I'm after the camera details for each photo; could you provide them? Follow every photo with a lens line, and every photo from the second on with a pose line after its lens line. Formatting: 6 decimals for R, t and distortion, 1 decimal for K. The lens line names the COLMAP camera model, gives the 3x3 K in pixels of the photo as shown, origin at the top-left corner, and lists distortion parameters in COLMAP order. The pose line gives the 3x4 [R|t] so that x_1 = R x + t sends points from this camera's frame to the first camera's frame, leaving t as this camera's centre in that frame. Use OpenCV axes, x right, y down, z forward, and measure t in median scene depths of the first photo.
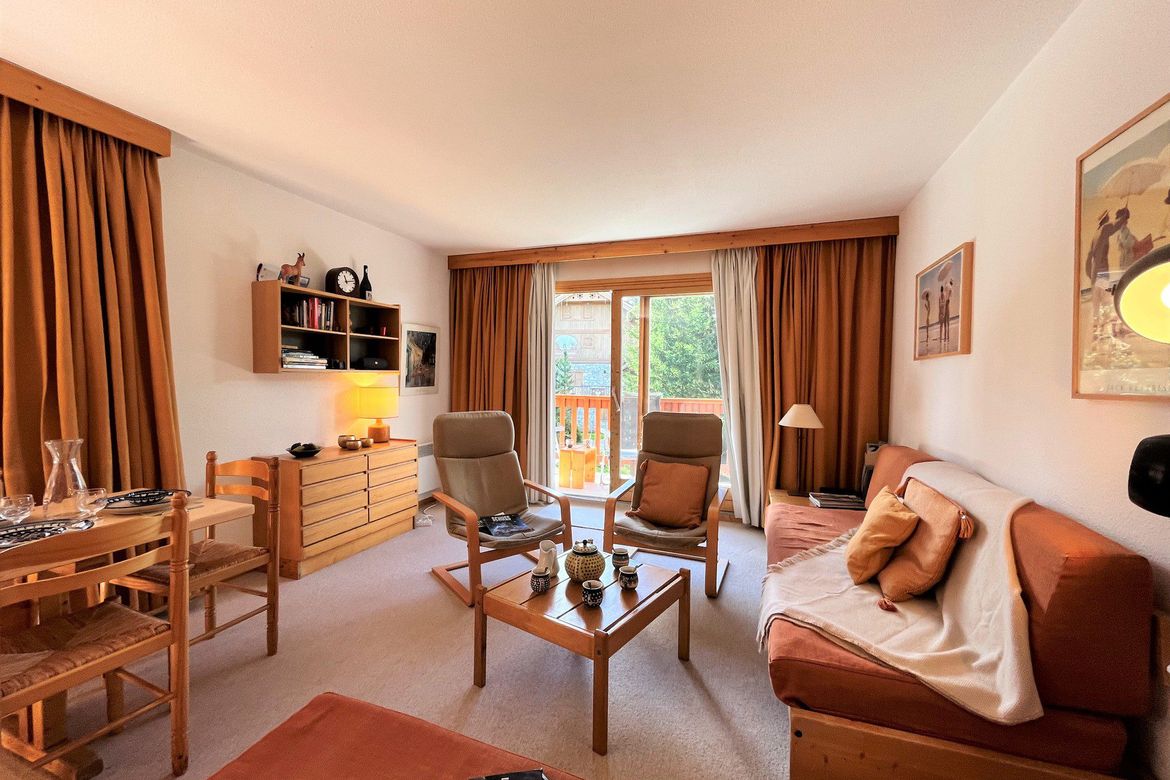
lens RADIAL K [[478.9, 0, 586.1], [0, 478.9, 391.1], [0, 0, 1]] dist [-0.003365, 0.000674]
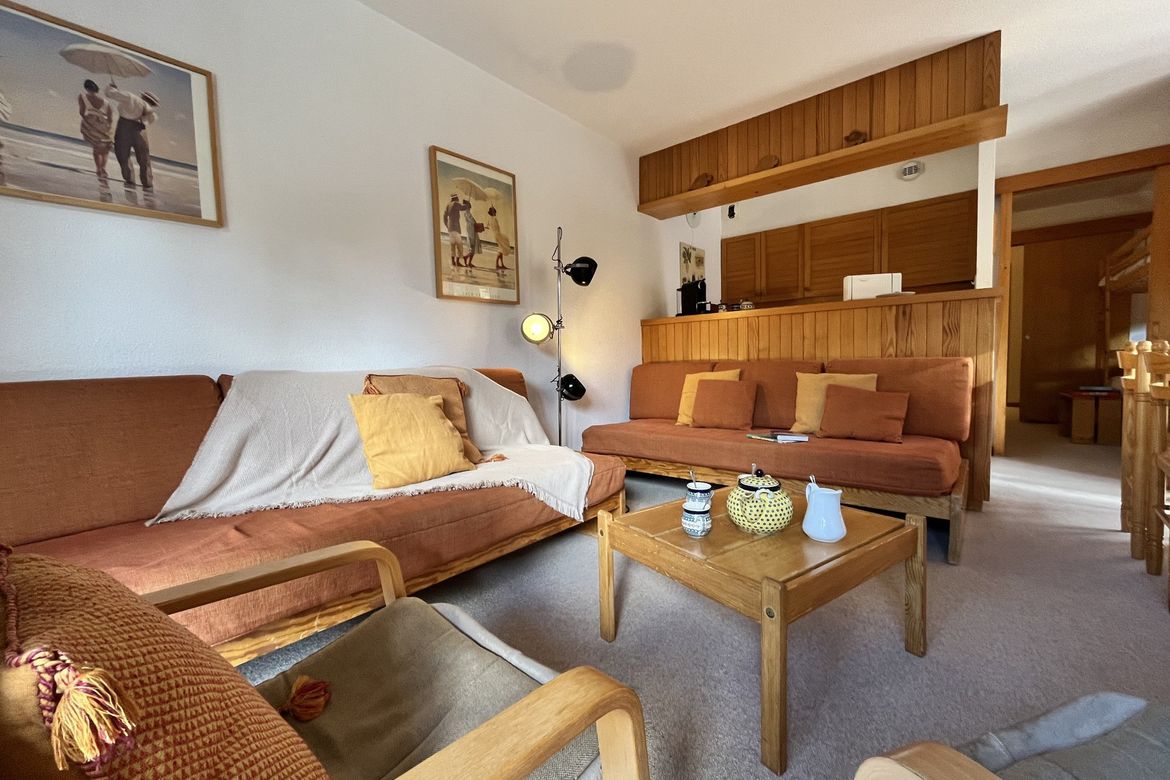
lens RADIAL K [[478.9, 0, 581.7], [0, 478.9, 389.7], [0, 0, 1]] dist [-0.003365, 0.000674]
pose [[-0.933667, -0.005701, 0.358098, -0.006910], [0.027285, 0.995835, 0.086995, 0.160224], [-0.357103, 0.090995, -0.929622, 1.927382]]
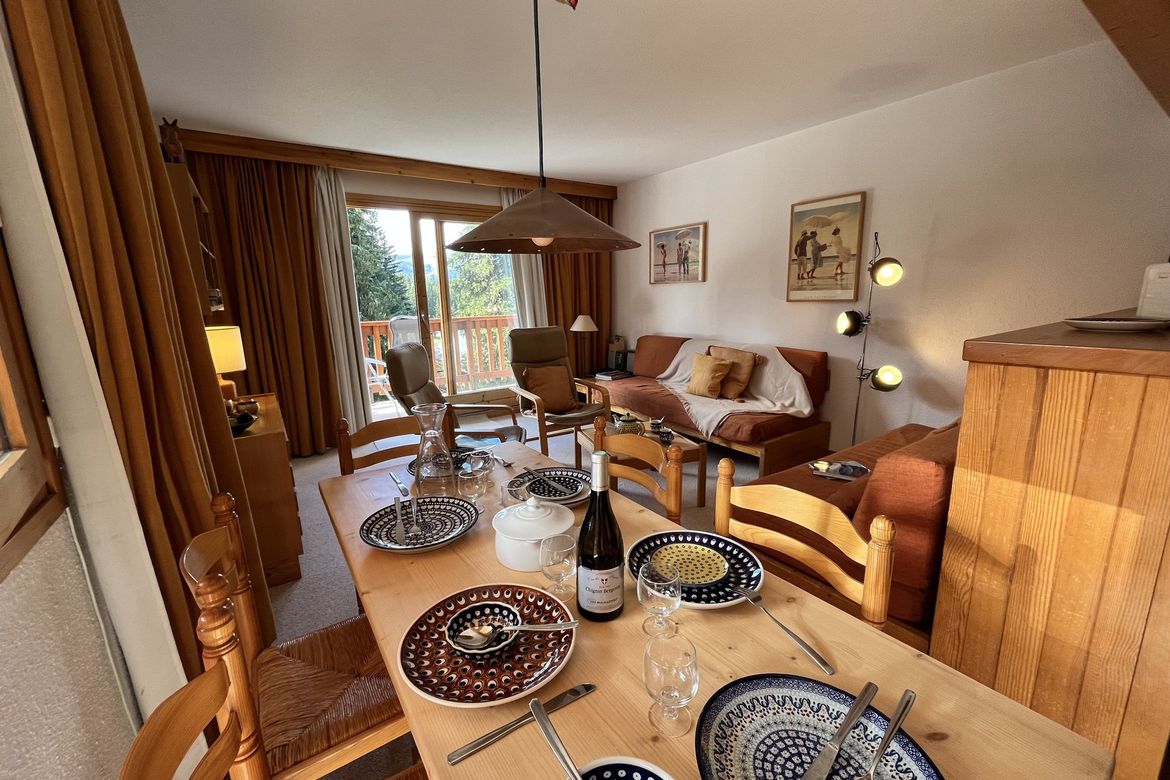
lens RADIAL K [[478.9, 0, 584.4], [0, 478.9, 392.4], [0, 0, 1]] dist [-0.003365, 0.000674]
pose [[0.580538, -0.188310, 0.792158, -1.436865], [0.049154, 0.979220, 0.196755, -0.056648], [-0.812748, -0.075286, 0.577731, 0.291105]]
